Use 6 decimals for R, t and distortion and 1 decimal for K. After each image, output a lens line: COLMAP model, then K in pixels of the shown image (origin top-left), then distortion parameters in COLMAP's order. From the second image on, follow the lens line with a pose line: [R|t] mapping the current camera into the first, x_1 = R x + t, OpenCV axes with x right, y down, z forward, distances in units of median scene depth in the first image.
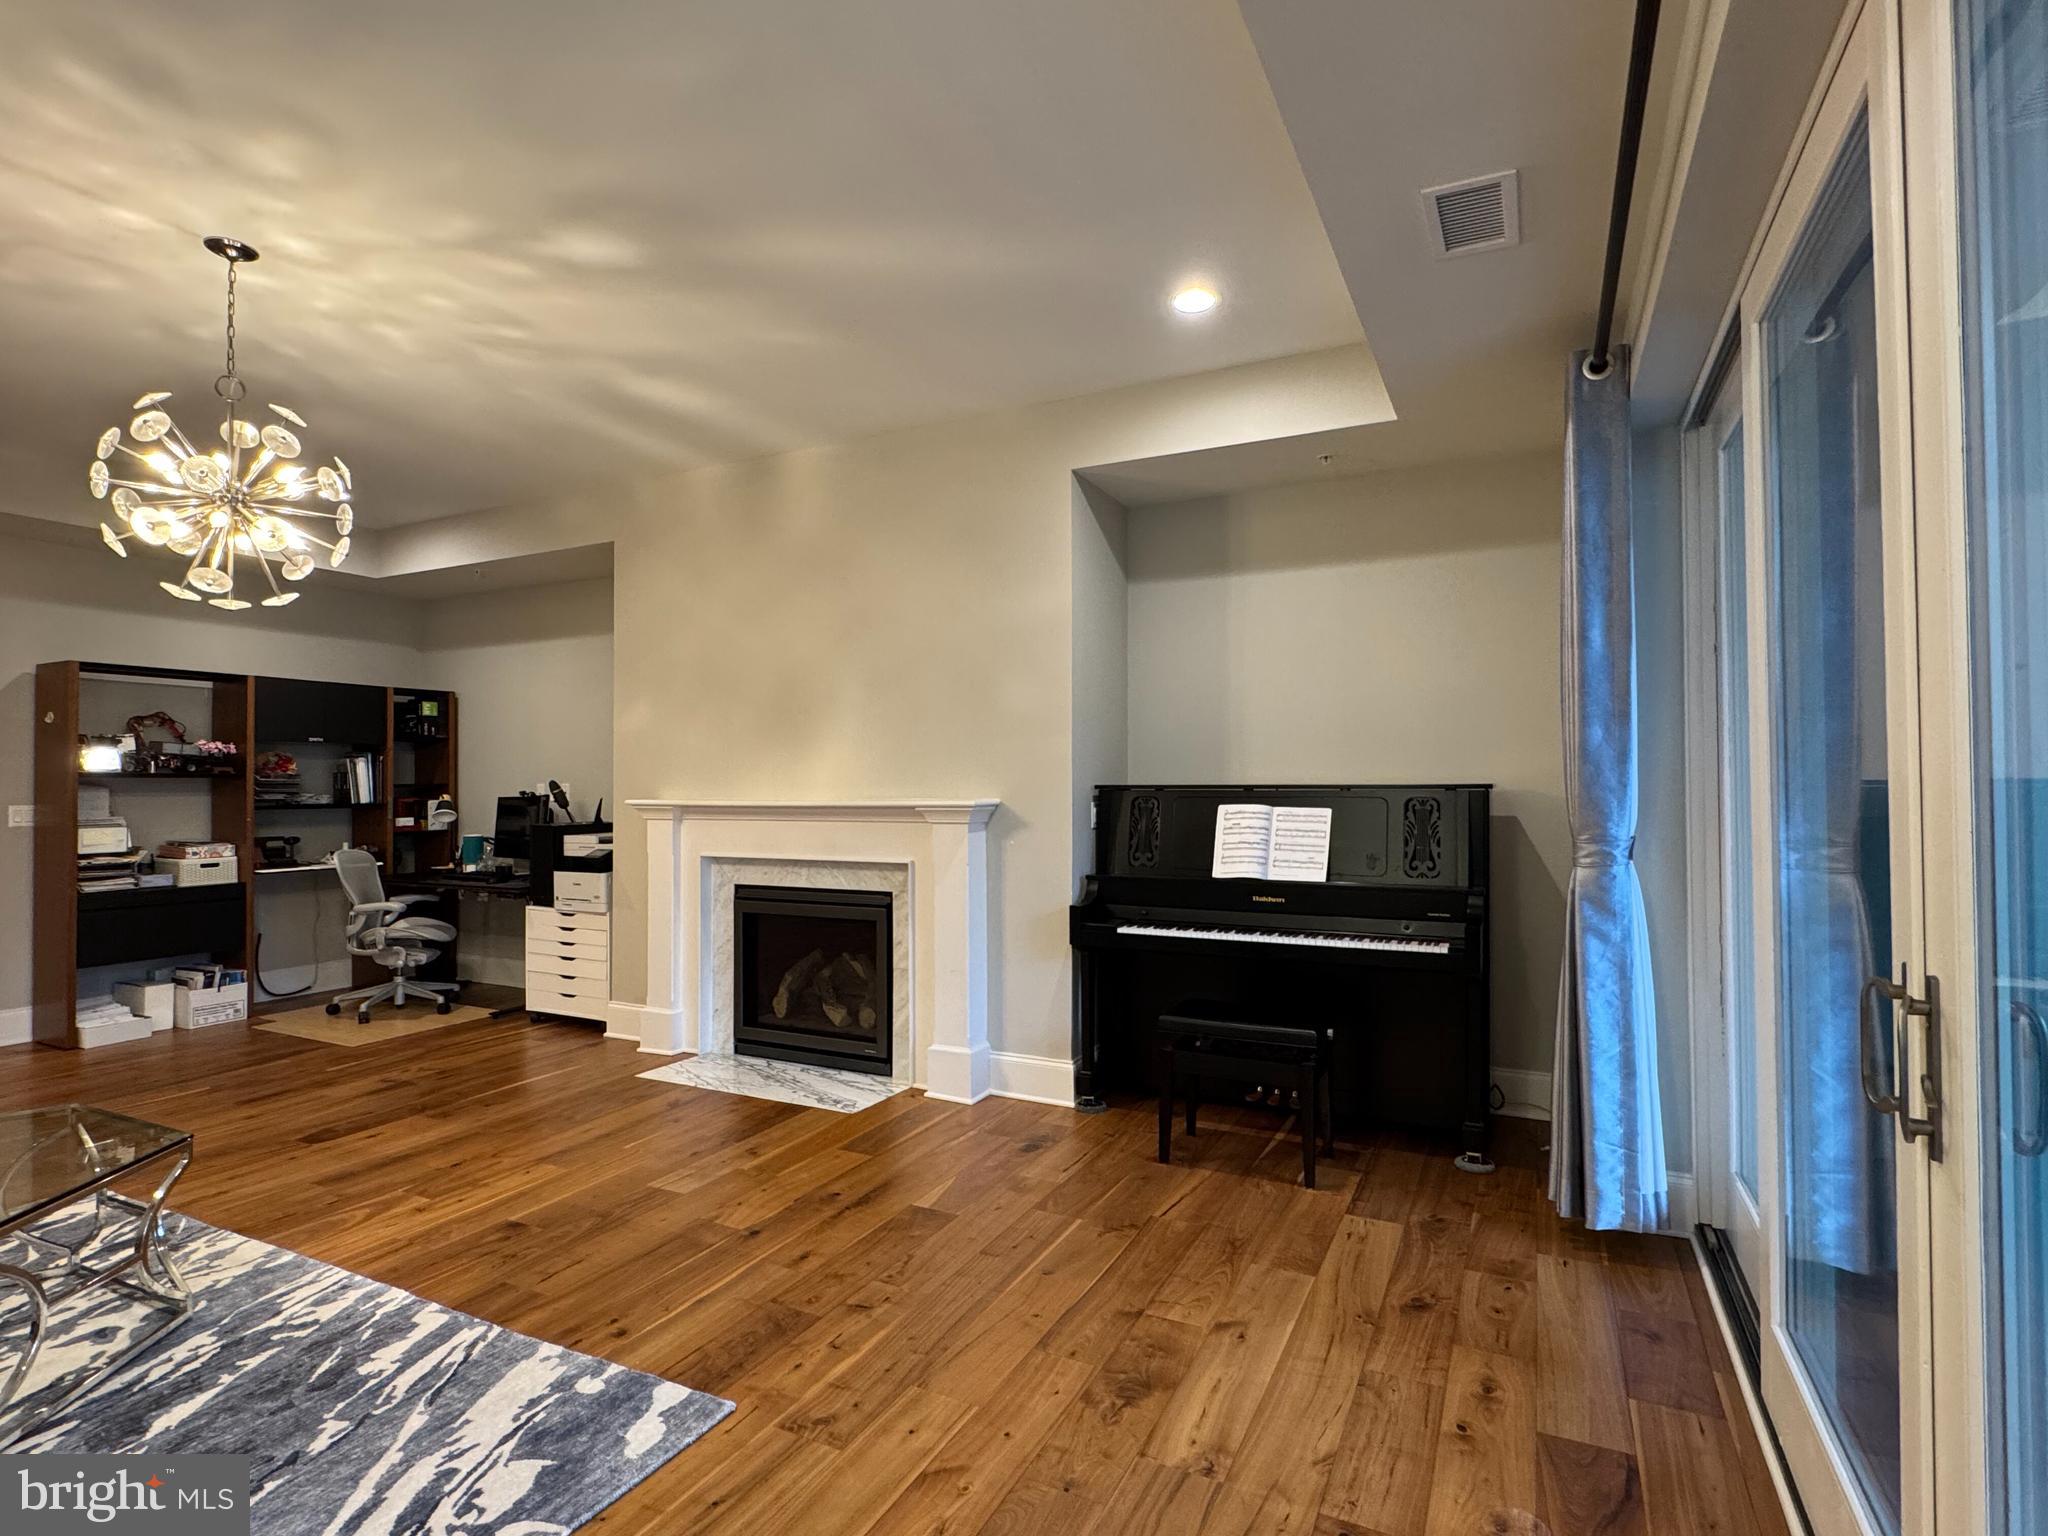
lens RADIAL K [[1013.9, 0, 1019.3], [0, 1013.9, 769.9], [0, 0, 1]] dist [0.001146, 0.000088]
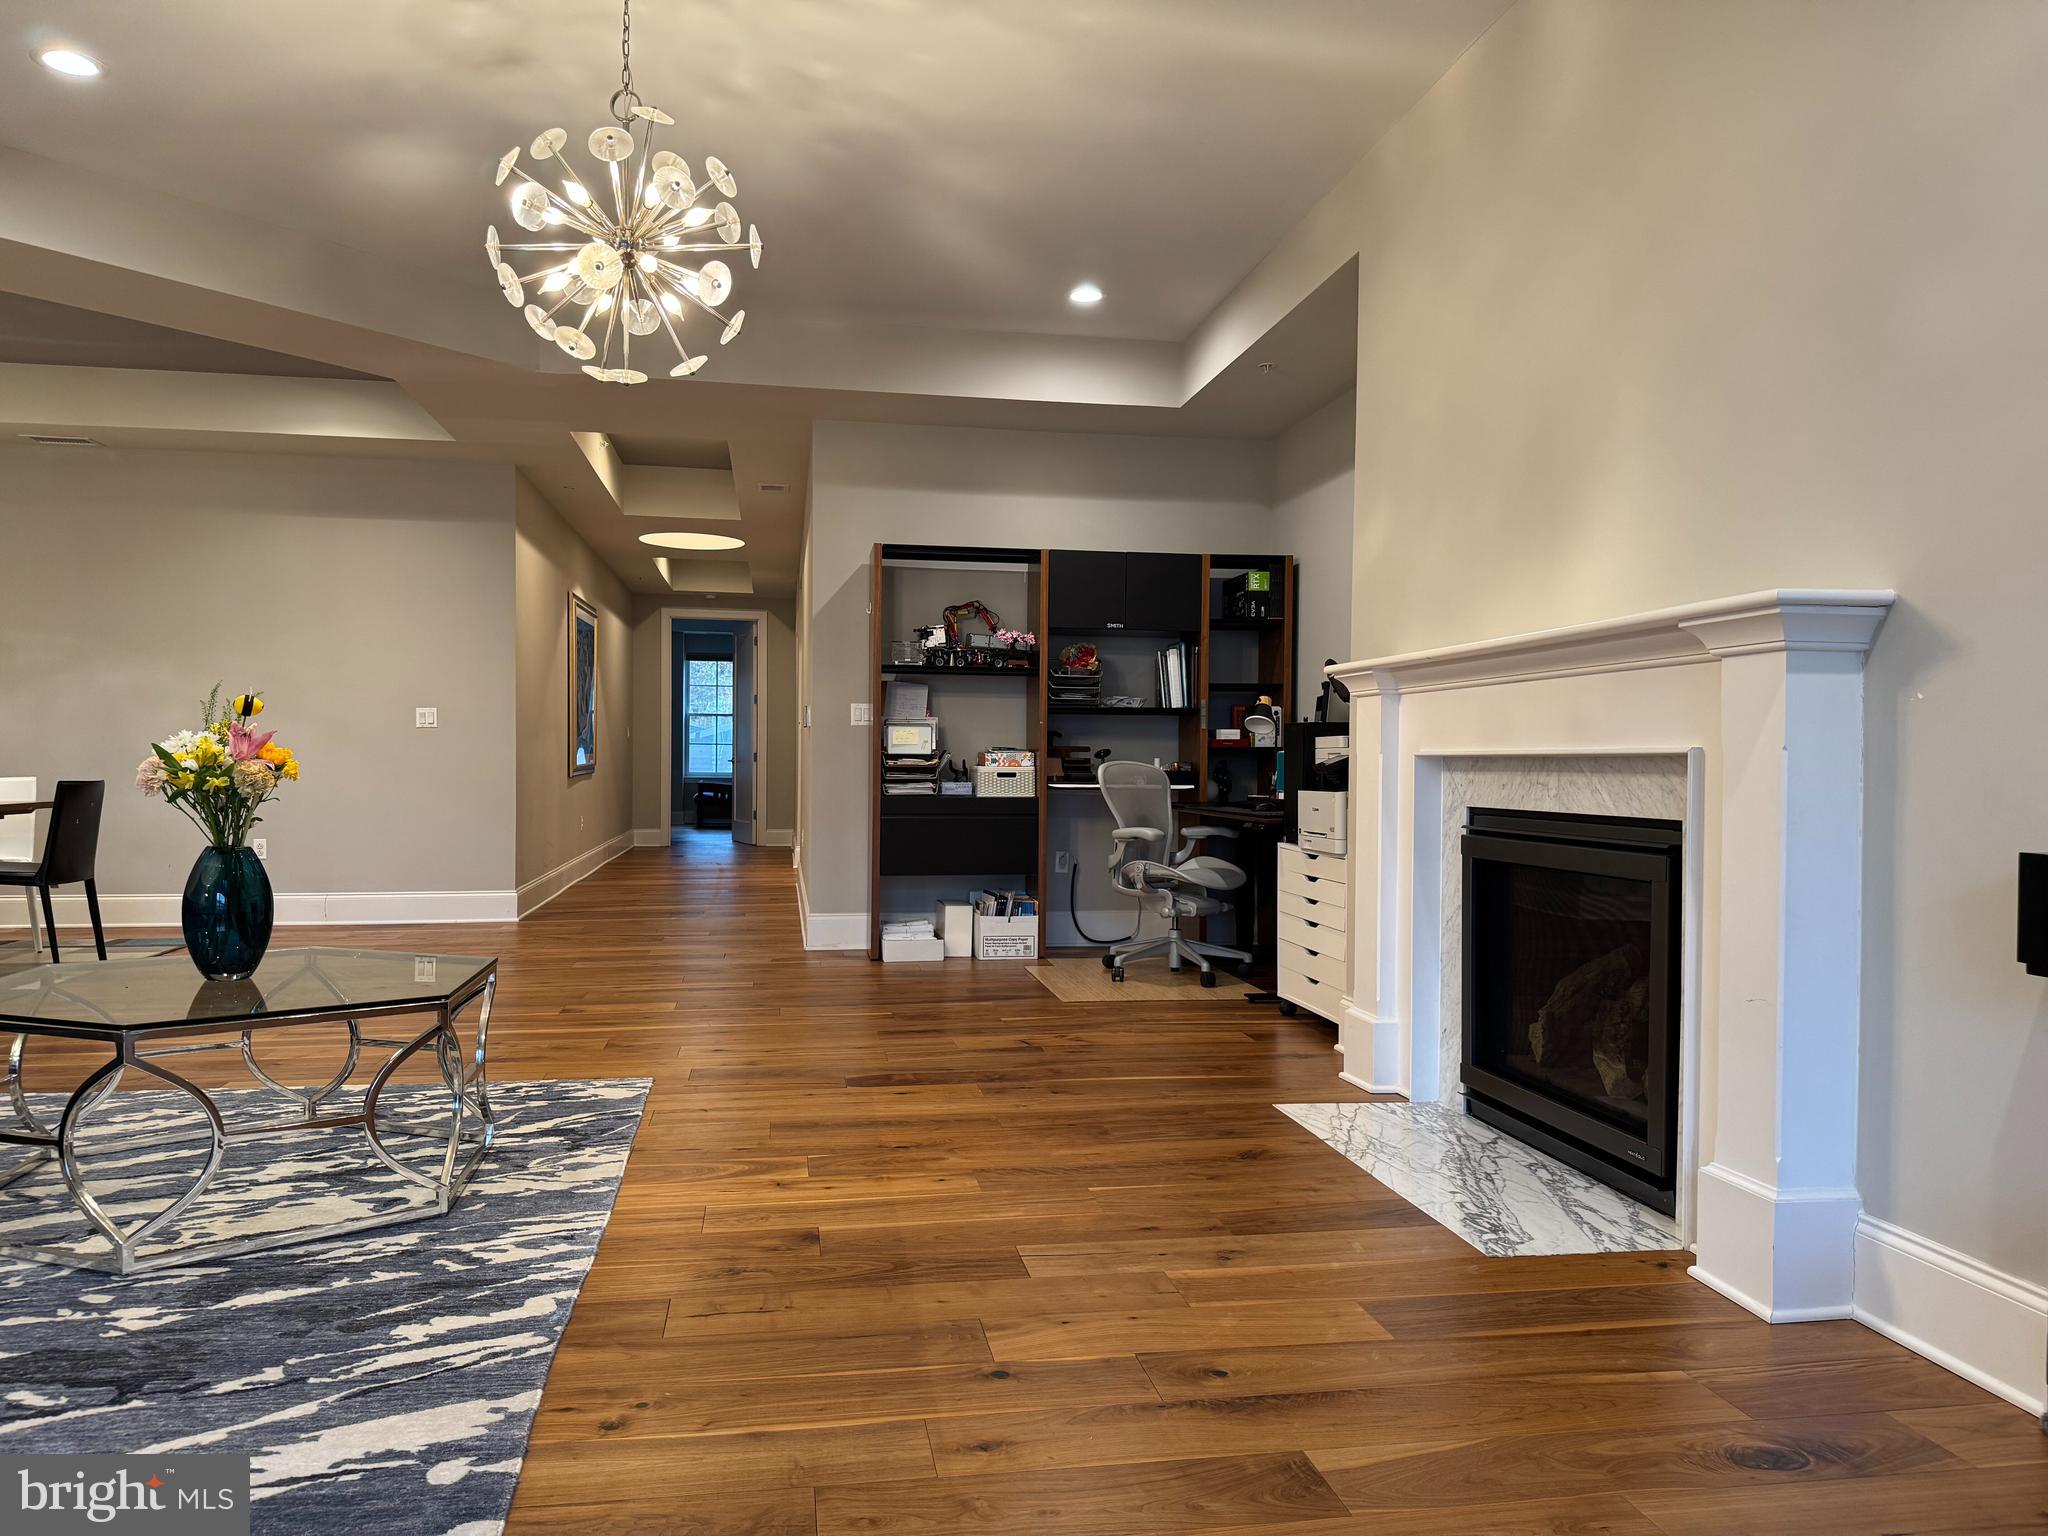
lens RADIAL K [[1423.4, 0, 1024.0], [0, 1423.4, 779.5], [0, 0, 1]] dist [0.121400, -0.203833]
pose [[0.593394, 0.018754, -0.804693, 0.225180], [0.003279, 0.999664, 0.025716, 0.083667], [0.804905, -0.017898, 0.593133, 0.371449]]
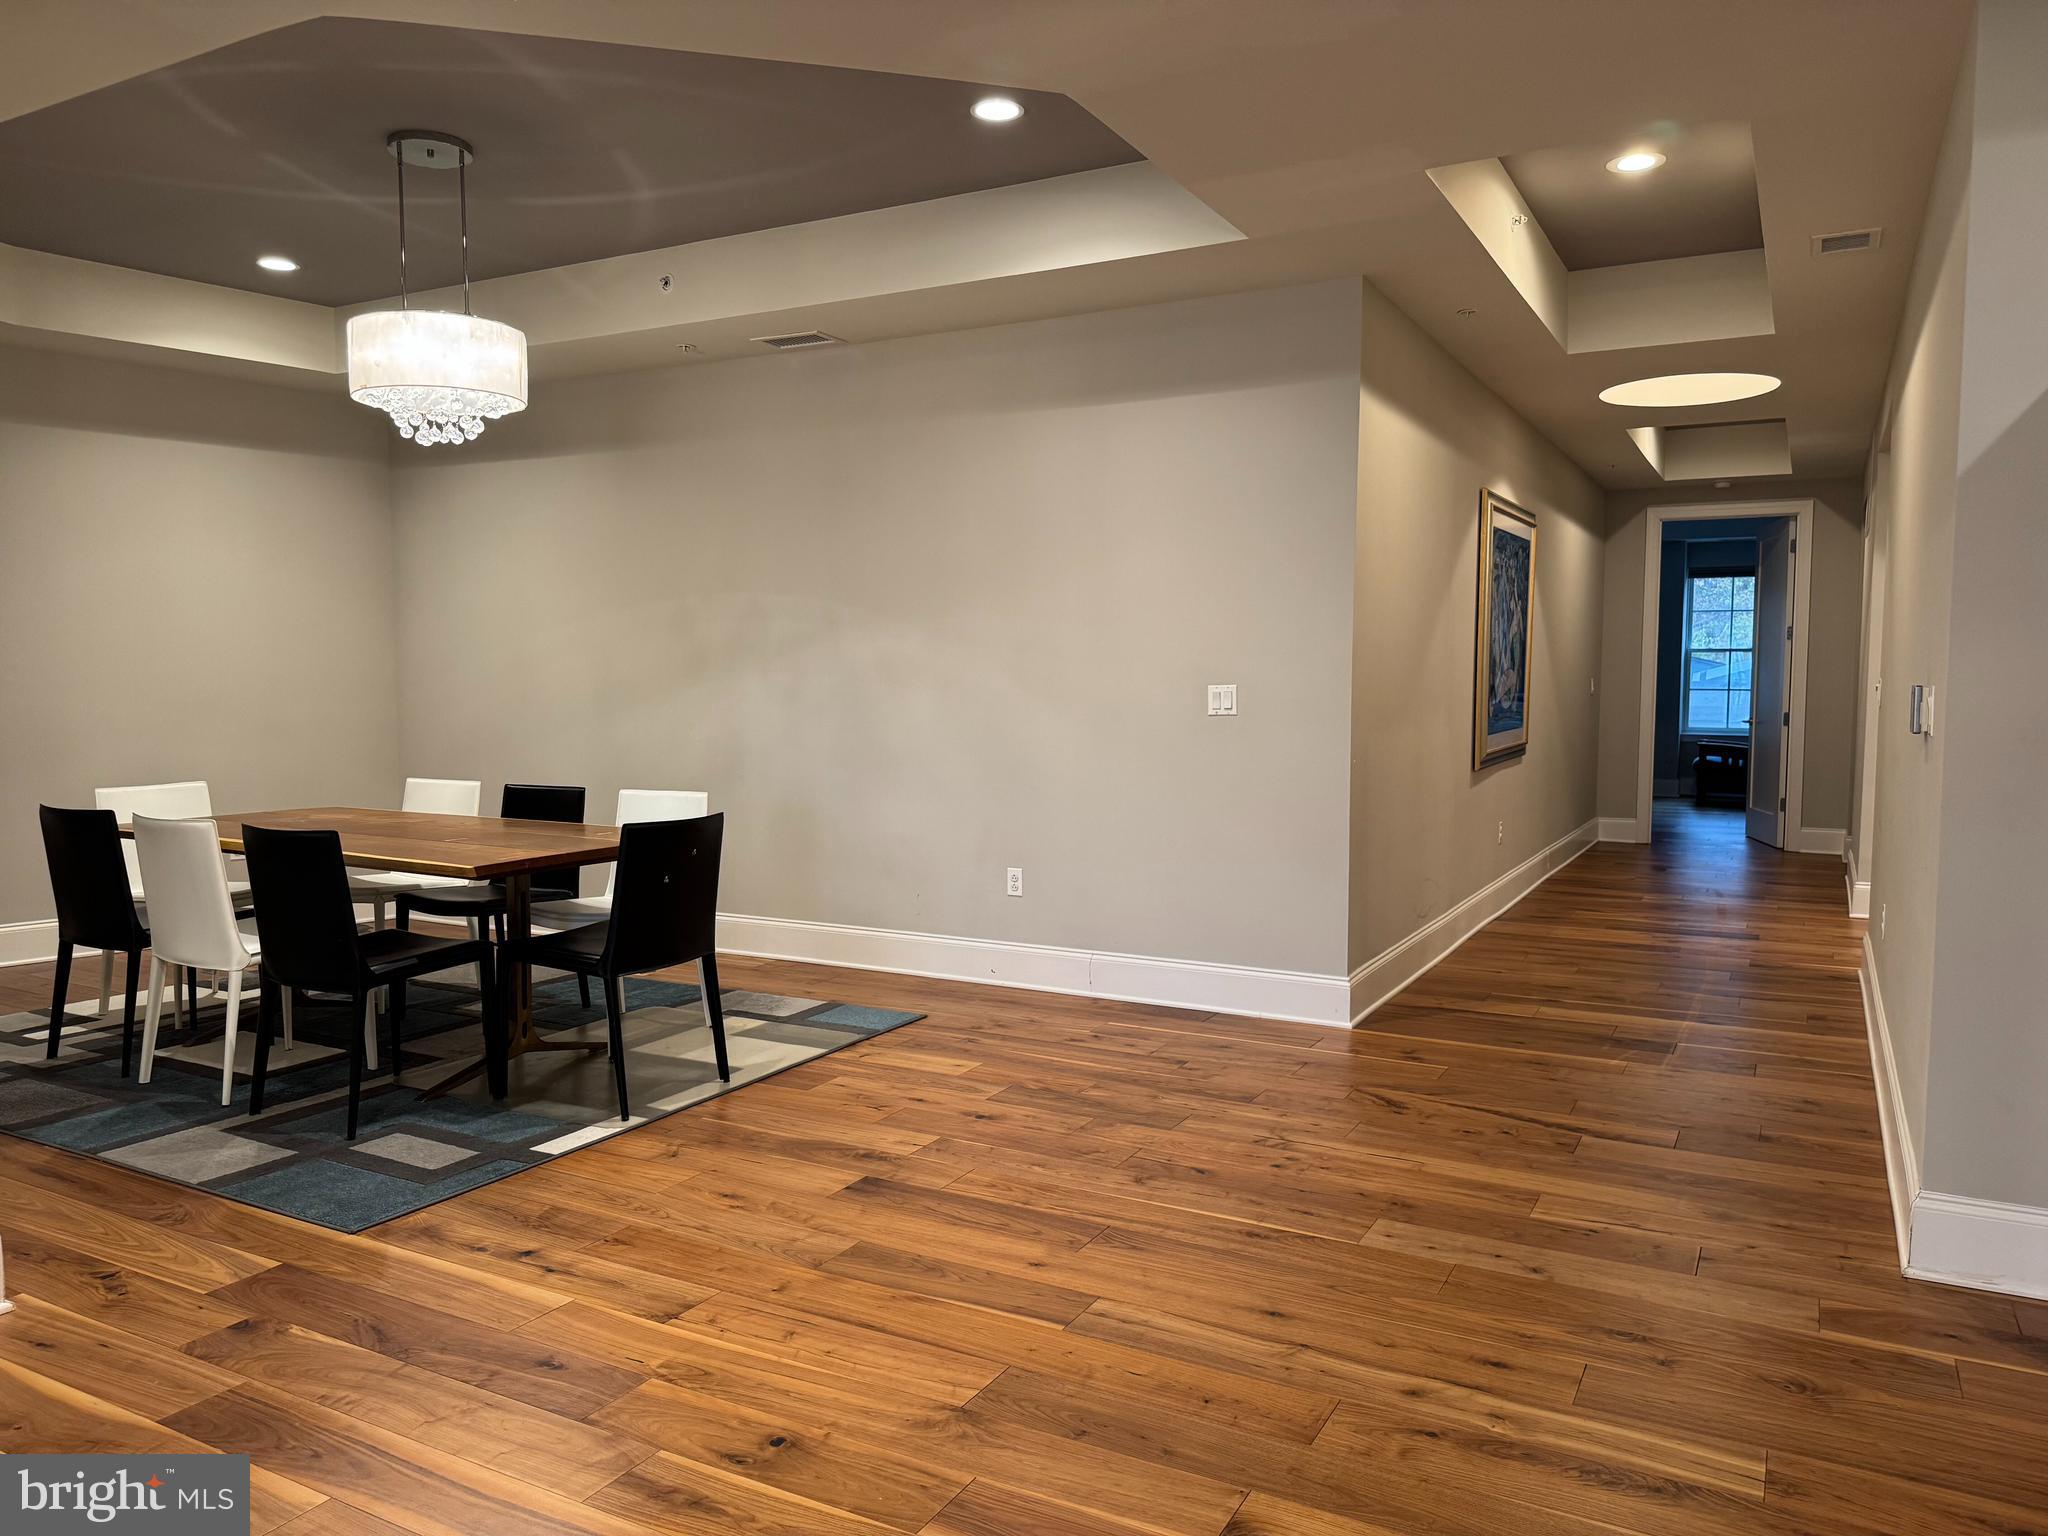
lens RADIAL K [[1423.4, 0, 1024.0], [0, 1423.4, 779.5], [0, 0, 1]] dist [0.121400, -0.203833]
pose [[-0.032524, 0.072763, -0.996819, -0.500713], [0.013013, 0.997293, 0.072373, 0.029707], [0.999386, -0.010618, -0.033383, 0.716856]]
